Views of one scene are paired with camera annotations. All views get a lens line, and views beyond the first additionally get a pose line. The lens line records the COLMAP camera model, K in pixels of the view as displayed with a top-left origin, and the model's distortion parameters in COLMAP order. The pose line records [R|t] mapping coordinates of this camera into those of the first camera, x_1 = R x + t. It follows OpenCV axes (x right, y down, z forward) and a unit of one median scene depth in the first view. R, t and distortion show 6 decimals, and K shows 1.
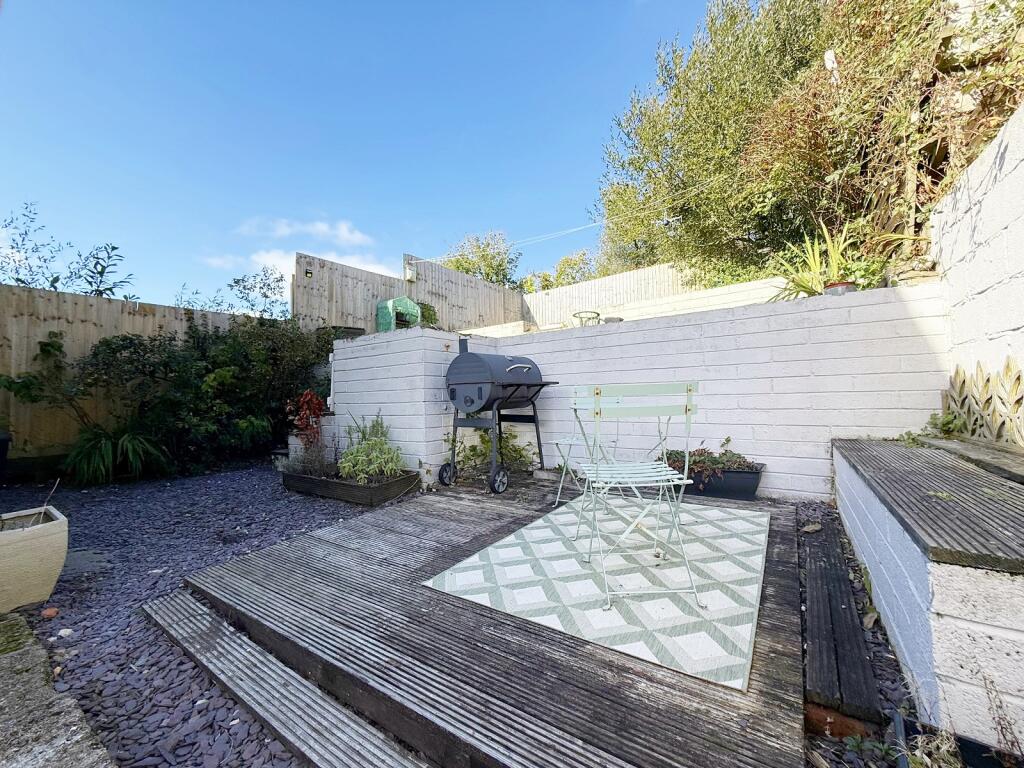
lens RADIAL K [[410.8, 0, 512.0], [0, 410.8, 384.0], [0, 0, 1]] dist [-0.000069, -0.000078]
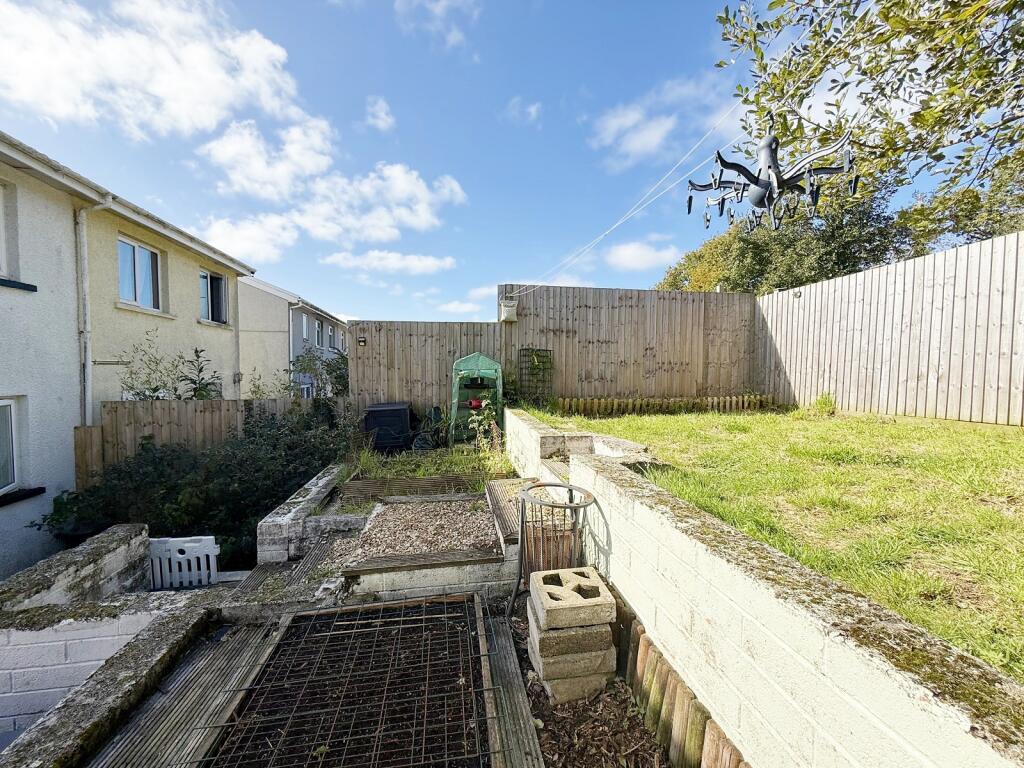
lens RADIAL K [[410.8, 0, 512.0], [0, 410.8, 384.0], [0, 0, 1]] dist [-0.000069, -0.000078]
pose [[0.692373, 0.047260, -0.719990, 0.317466], [0.004412, 0.997557, 0.069722, -0.215228], [0.721526, -0.051451, 0.690473, 0.560042]]
